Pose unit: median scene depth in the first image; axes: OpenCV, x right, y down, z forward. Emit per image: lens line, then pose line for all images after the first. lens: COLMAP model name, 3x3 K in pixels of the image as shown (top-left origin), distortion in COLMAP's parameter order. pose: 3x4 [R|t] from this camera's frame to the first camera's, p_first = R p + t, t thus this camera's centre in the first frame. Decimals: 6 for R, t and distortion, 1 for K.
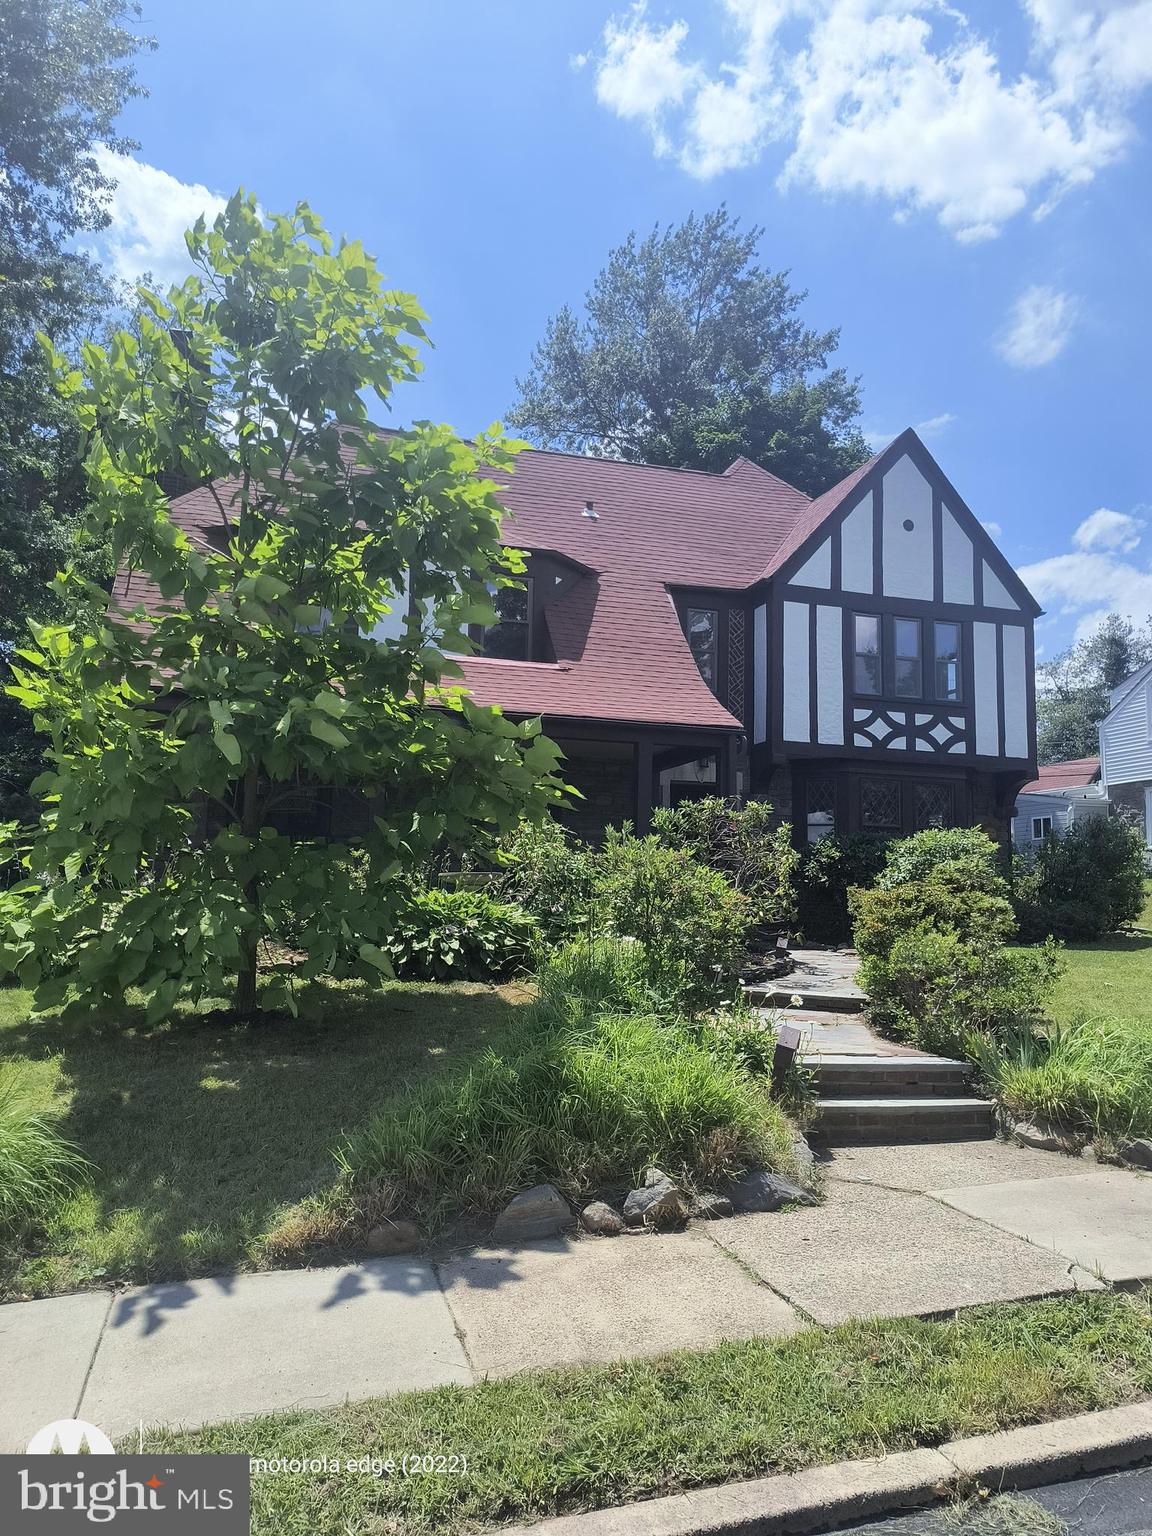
lens RADIAL K [[1006.0, 0, 550.3], [0, 1006.0, 777.3], [0, 0, 1]] dist [0.005032, 0.000438]
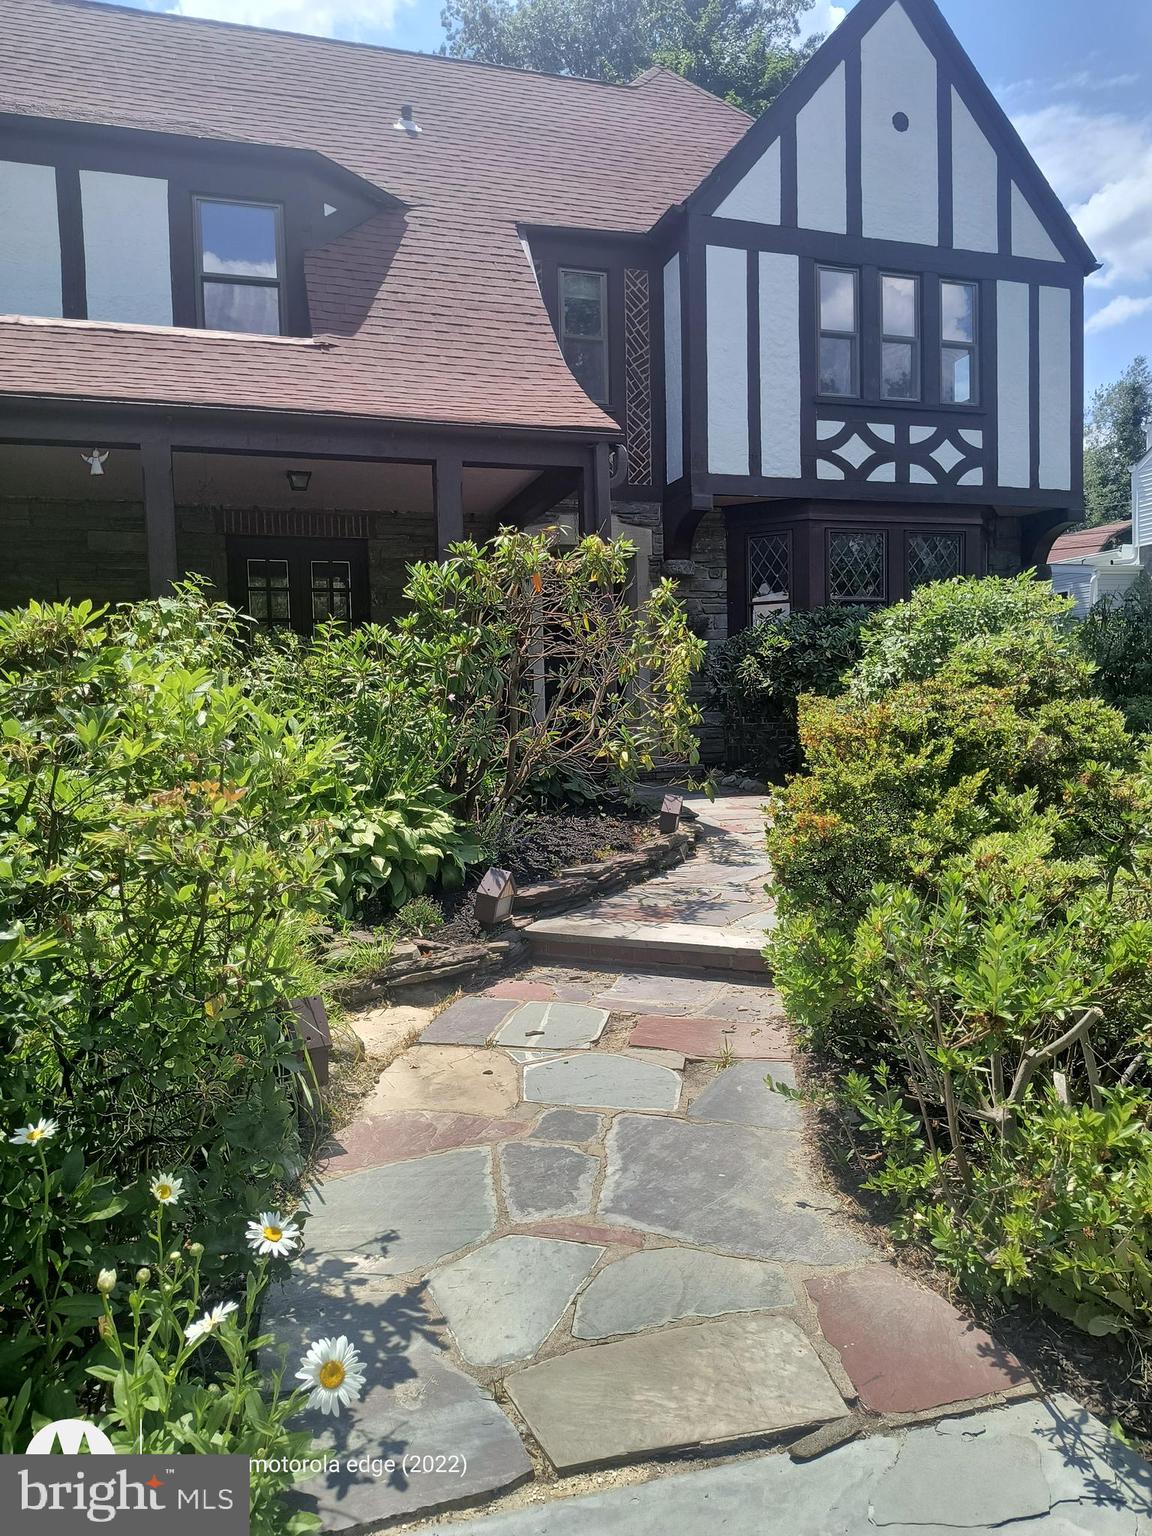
lens RADIAL K [[1033.1, 0, 576.0], [0, 1033.1, 768.0], [0, 0, 1]] dist [0.068966, -0.109622]
pose [[0.997627, -0.053937, 0.042788, 0.161887], [0.045798, 0.983940, 0.172524, 0.047048], [-0.051406, -0.170155, 0.984076, 0.471411]]
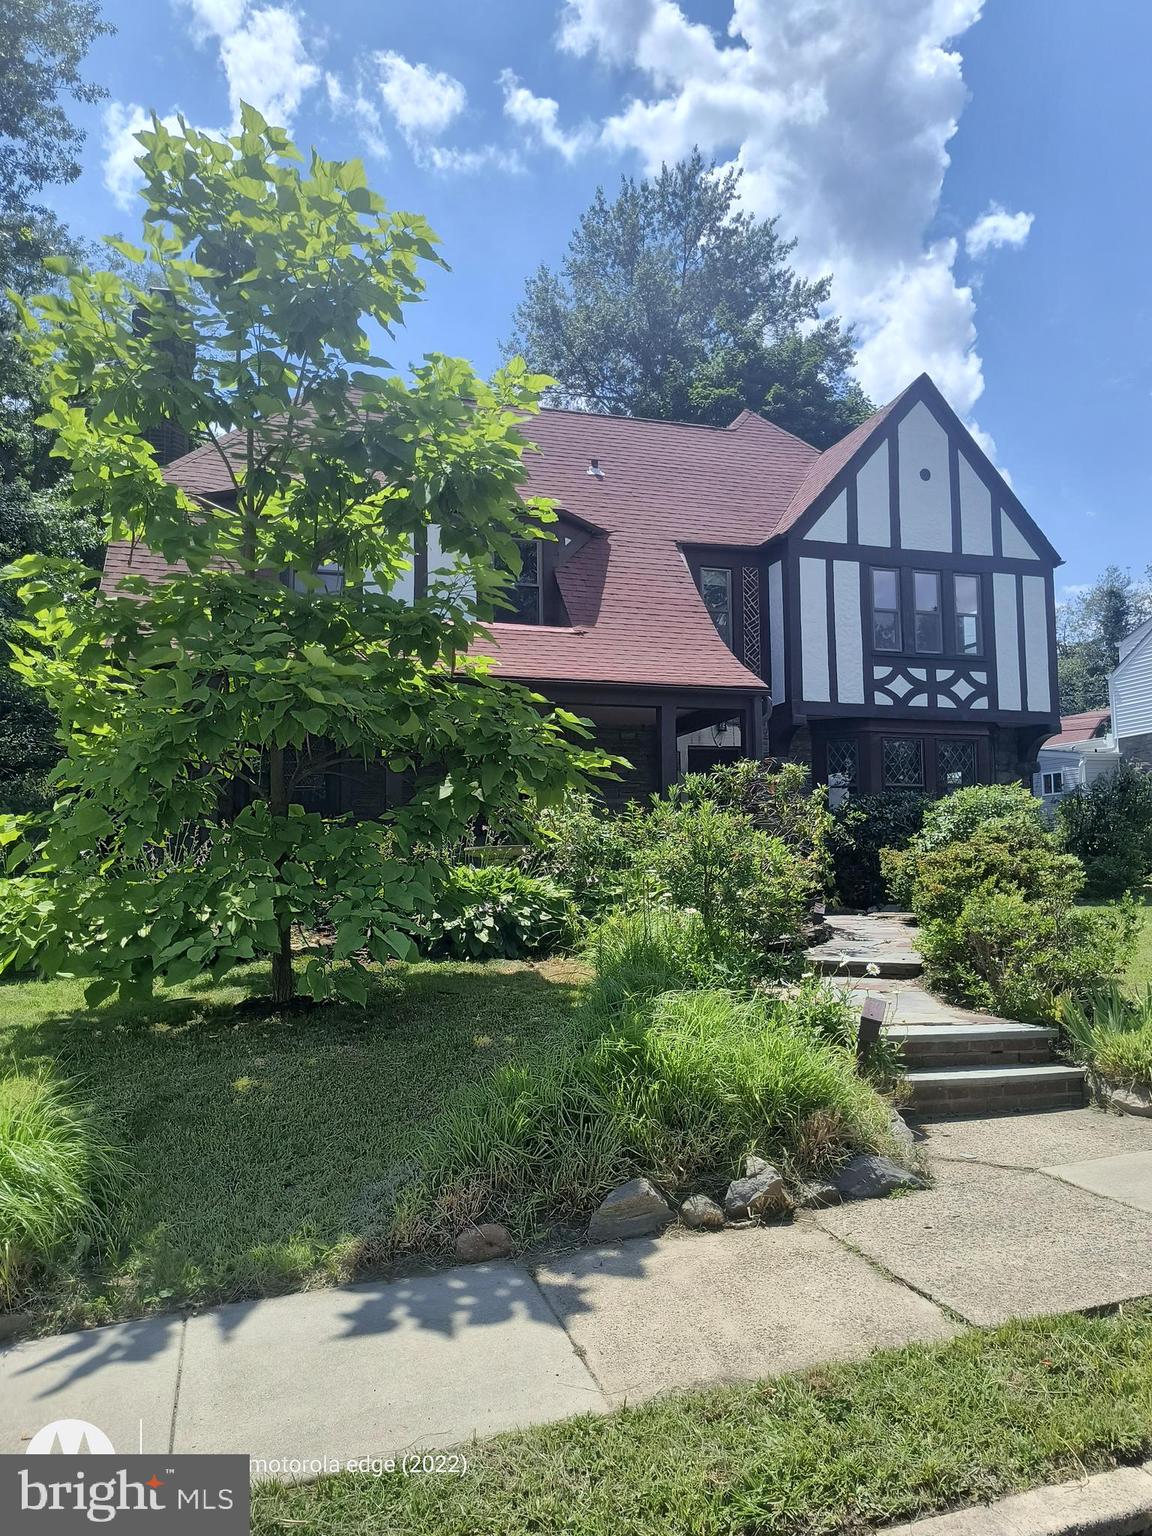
lens RADIAL K [[1014.4, 0, 557.3], [0, 1014.4, 783.5], [0, 0, 1]] dist [0.001398, 0.001760]
pose [[0.999403, -0.030848, 0.015538, -0.035409], [0.030299, 0.998949, 0.034394, 0.003216], [-0.016582, -0.033903, 0.999288, 0.034306]]
